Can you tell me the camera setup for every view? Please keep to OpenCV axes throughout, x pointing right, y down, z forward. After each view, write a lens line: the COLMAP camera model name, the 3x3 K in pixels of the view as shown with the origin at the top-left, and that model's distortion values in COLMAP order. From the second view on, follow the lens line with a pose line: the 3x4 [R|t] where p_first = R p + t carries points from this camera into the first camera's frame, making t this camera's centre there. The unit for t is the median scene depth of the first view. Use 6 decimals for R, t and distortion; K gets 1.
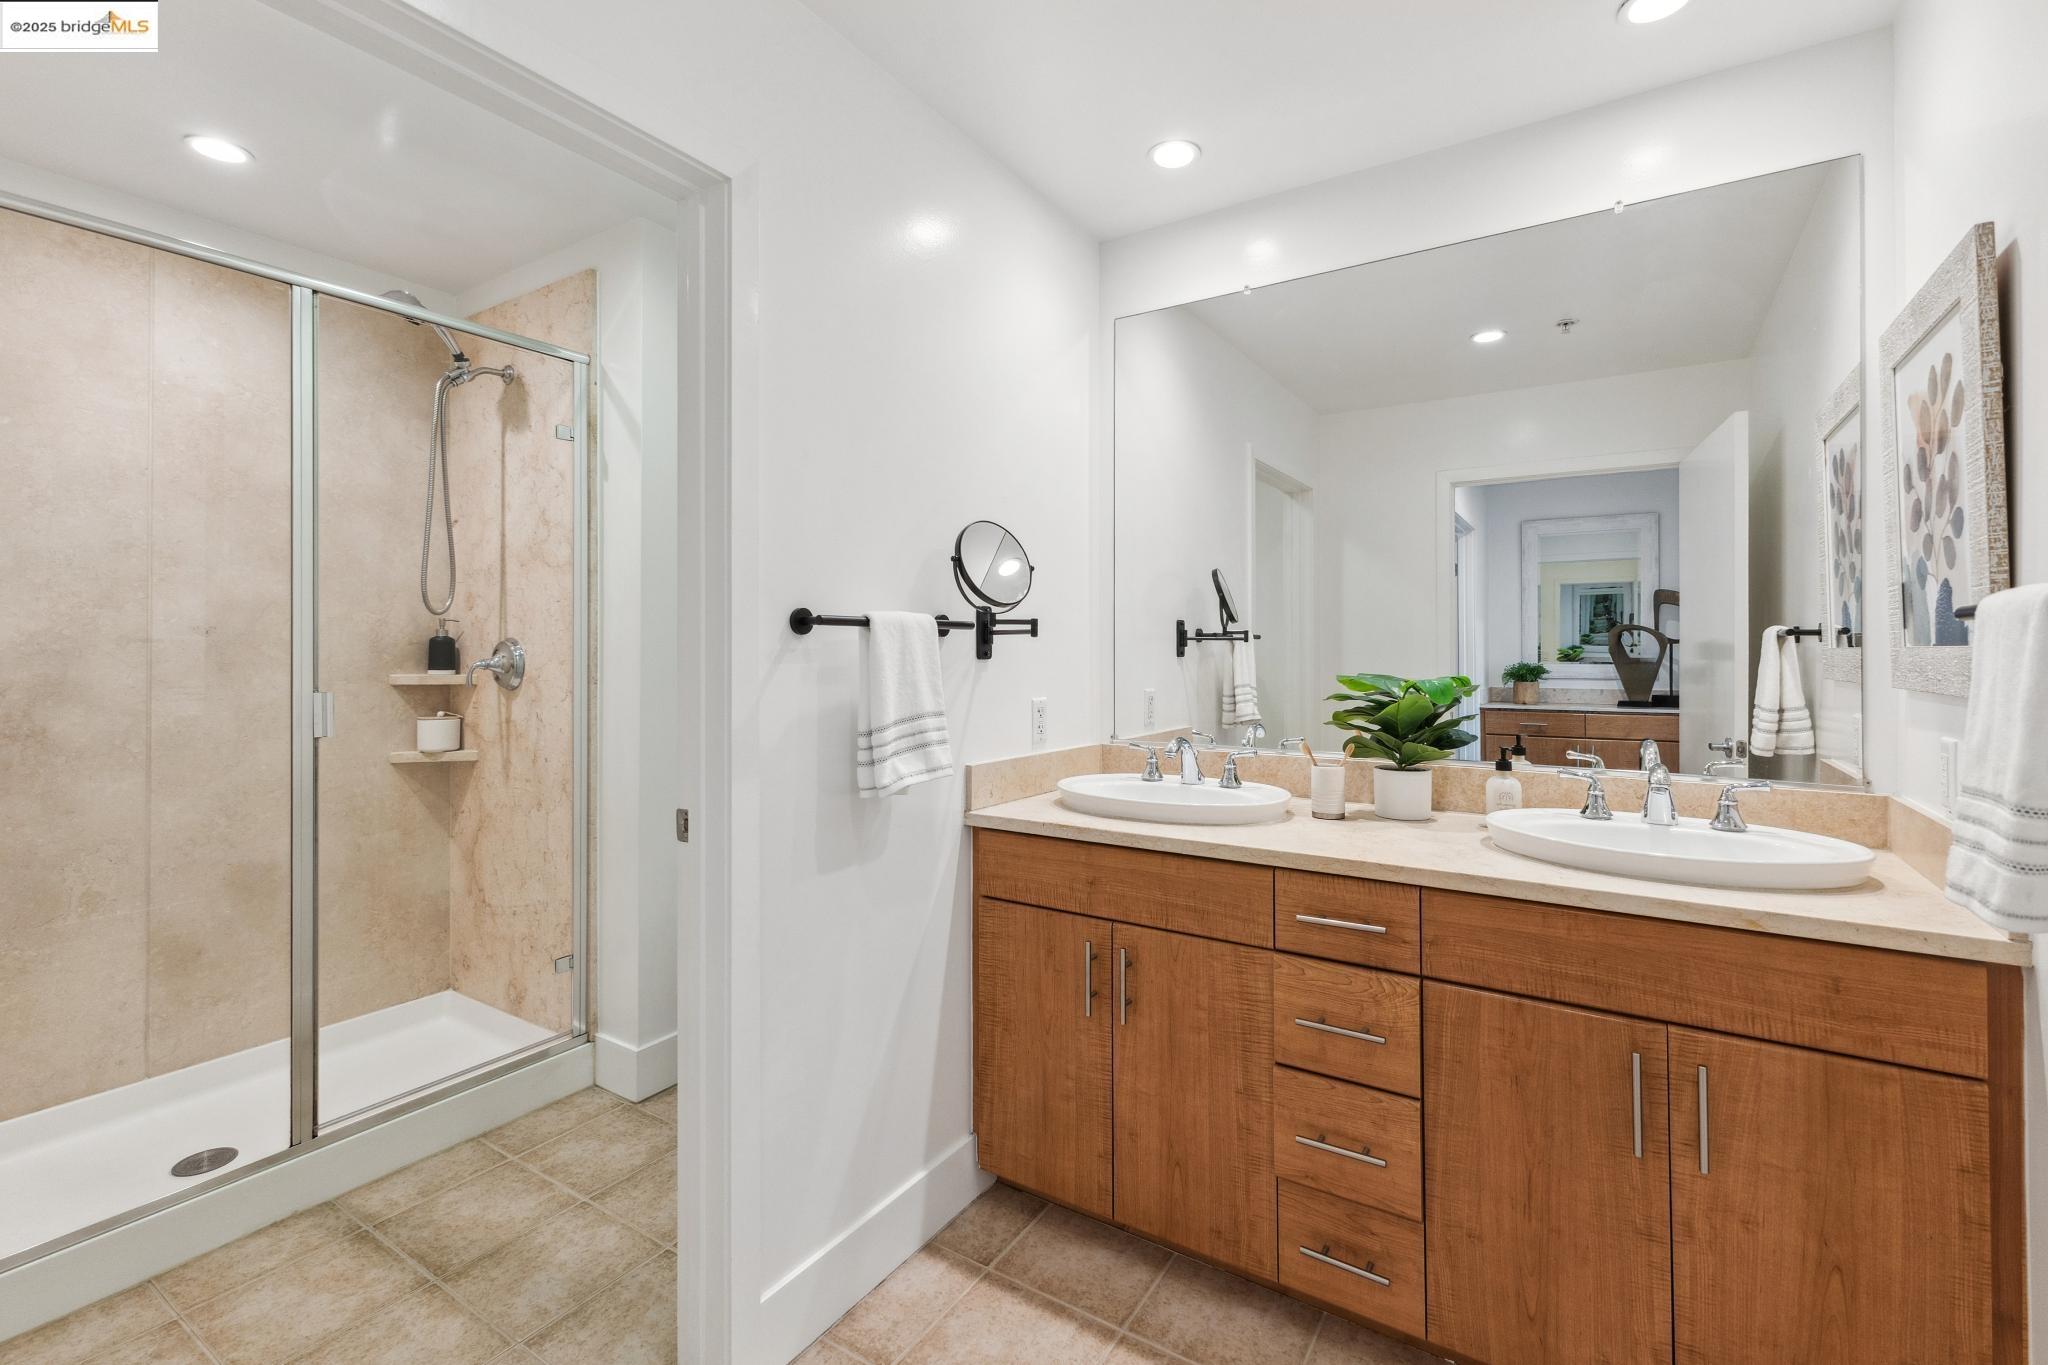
lens RADIAL K [[894.7, 0, 1024.1], [0, 894.7, 673.0], [0, 0, 1]] dist [0.015217, -0.000252]
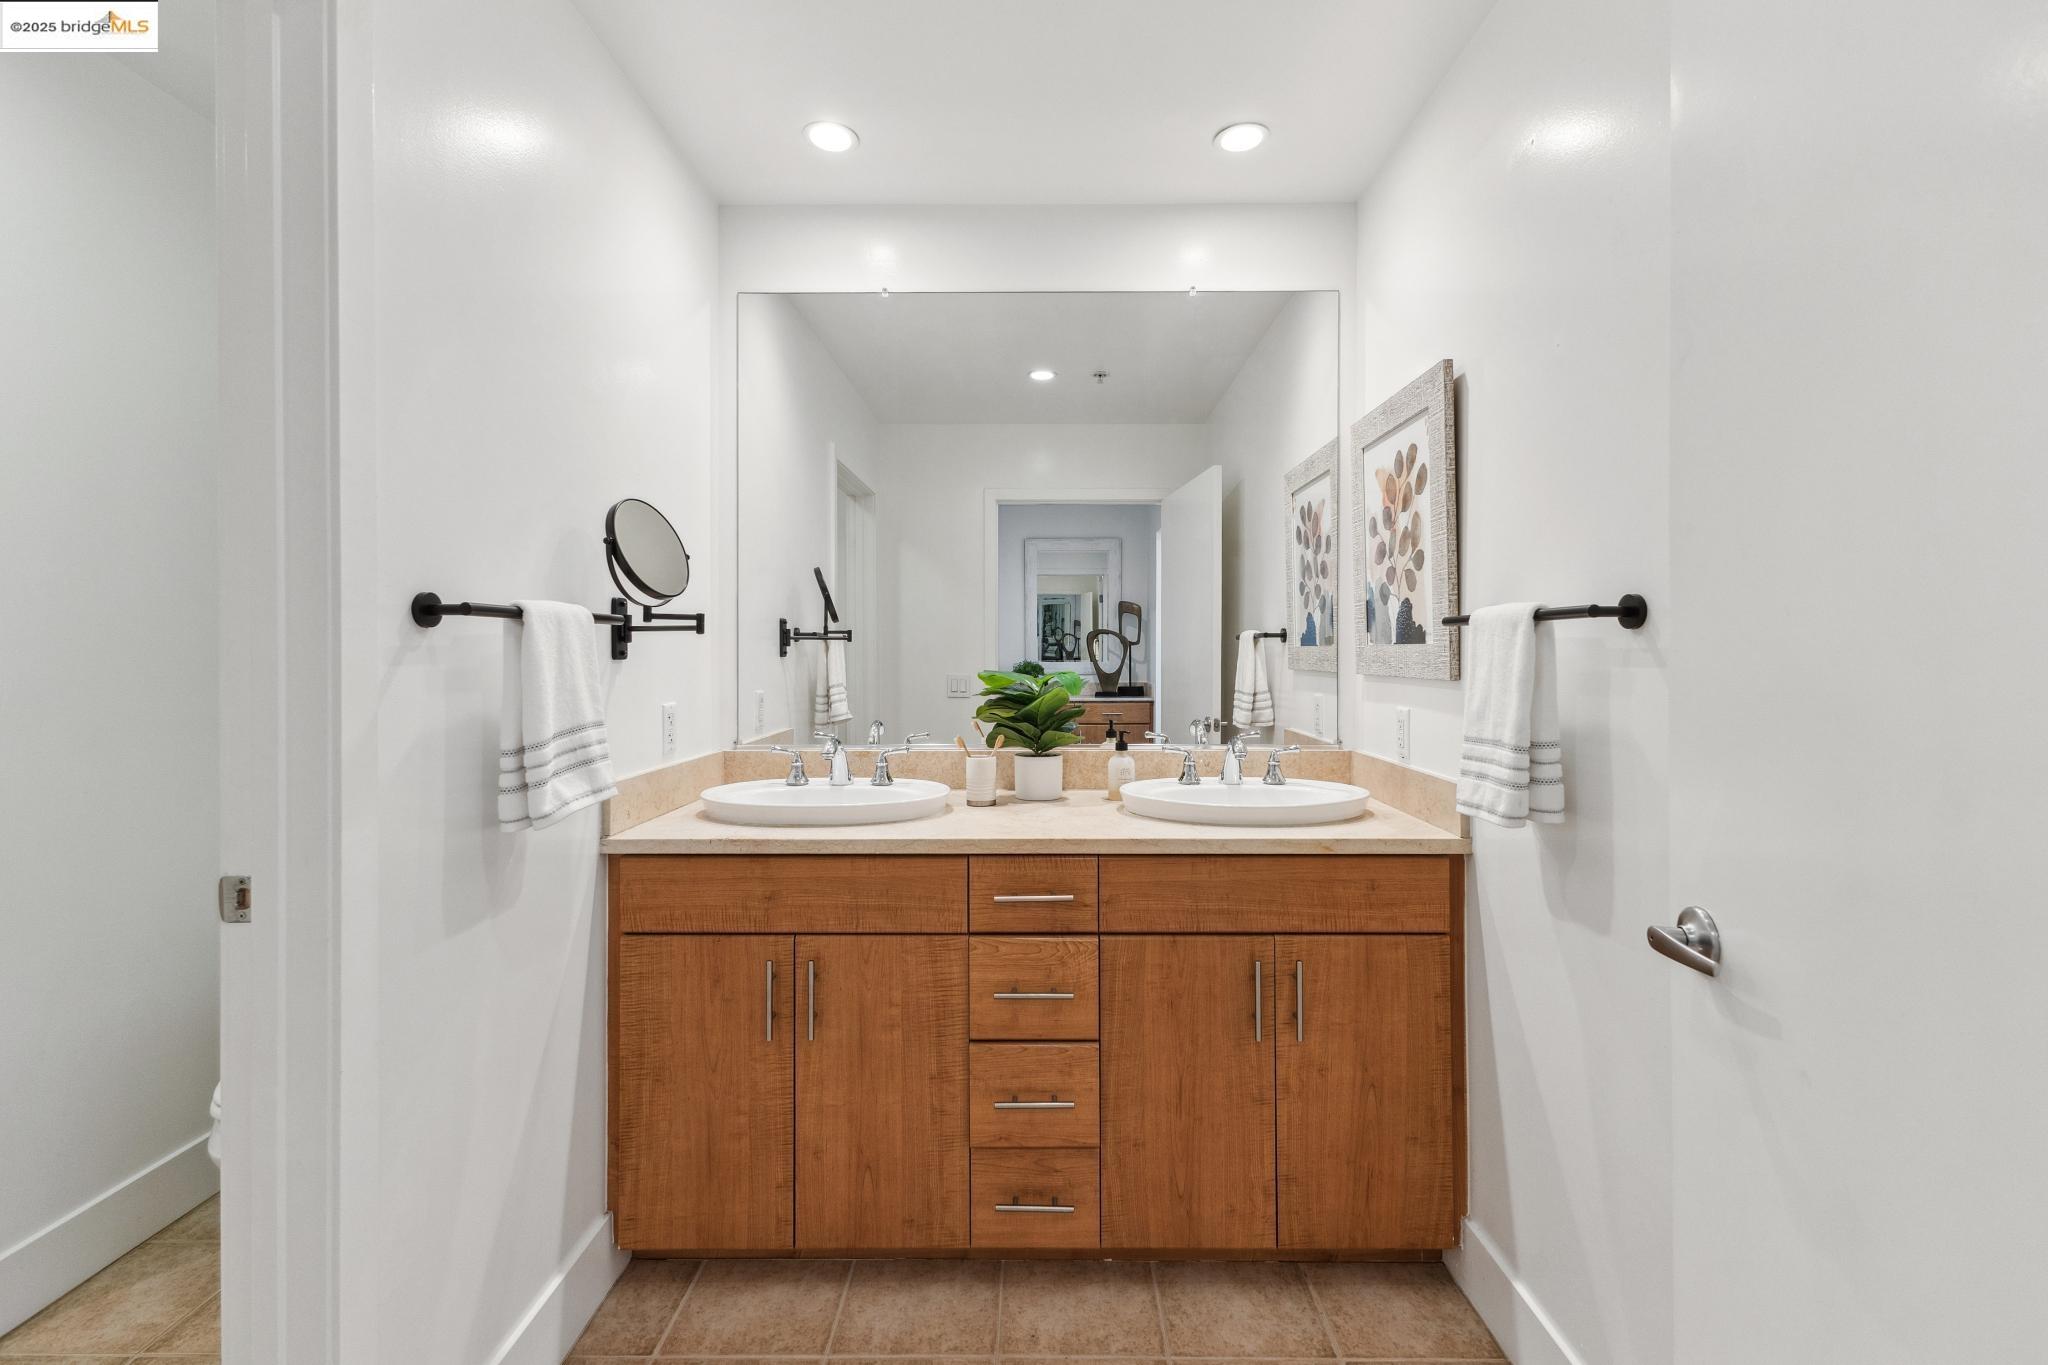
lens RADIAL K [[899.5, 0, 1024.0], [0, 899.5, 682.5], [0, 0, 1]] dist [0.017823, 0.000688]
pose [[0.849408, -0.020958, 0.527320, -0.206421], [0.016417, 0.999777, 0.013292, 0.001935], [-0.527481, -0.002634, 0.849563, 0.067479]]
